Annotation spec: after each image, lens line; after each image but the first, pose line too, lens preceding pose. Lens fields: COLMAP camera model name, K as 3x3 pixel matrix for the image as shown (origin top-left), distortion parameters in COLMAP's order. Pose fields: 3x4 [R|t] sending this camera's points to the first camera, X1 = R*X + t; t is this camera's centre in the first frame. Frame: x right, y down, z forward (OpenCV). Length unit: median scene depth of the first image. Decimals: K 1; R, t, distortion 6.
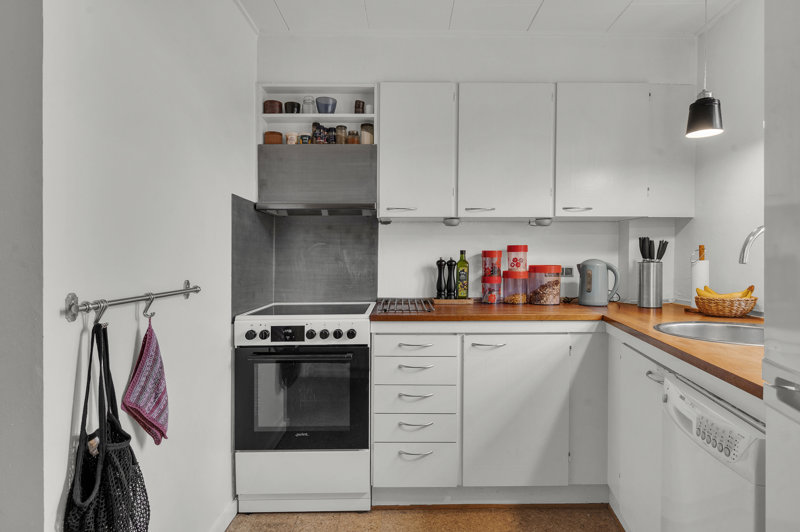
lens RADIAL K [[429.8, 0, 375.6], [0, 429.8, 268.3], [0, 0, 1]] dist [-0.000593, 0.000178]
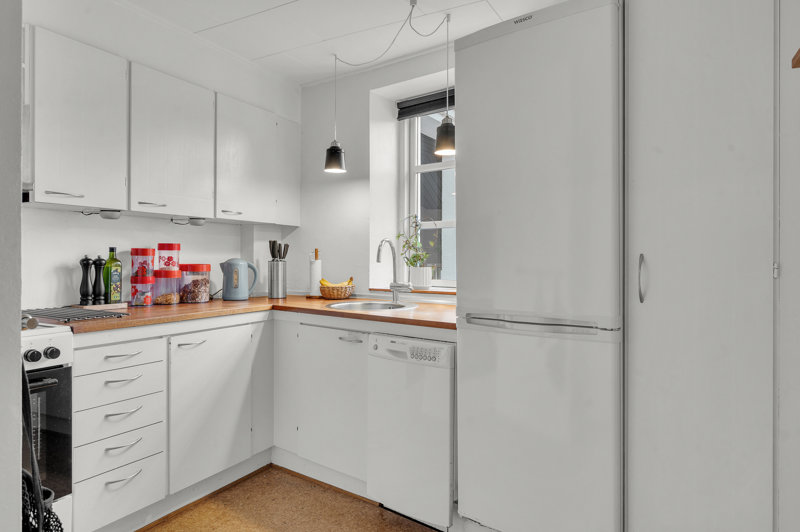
lens RADIAL K [[481.0, 0, 400.0], [0, 481.0, 266.0], [0, 0, 1]] dist [0.001119, 0.000238]
pose [[0.506375, -0.008131, 0.862275, -0.372655], [0.010366, 0.999941, 0.003342, -0.001296], [-0.862251, 0.007246, 0.506429, 0.007728]]
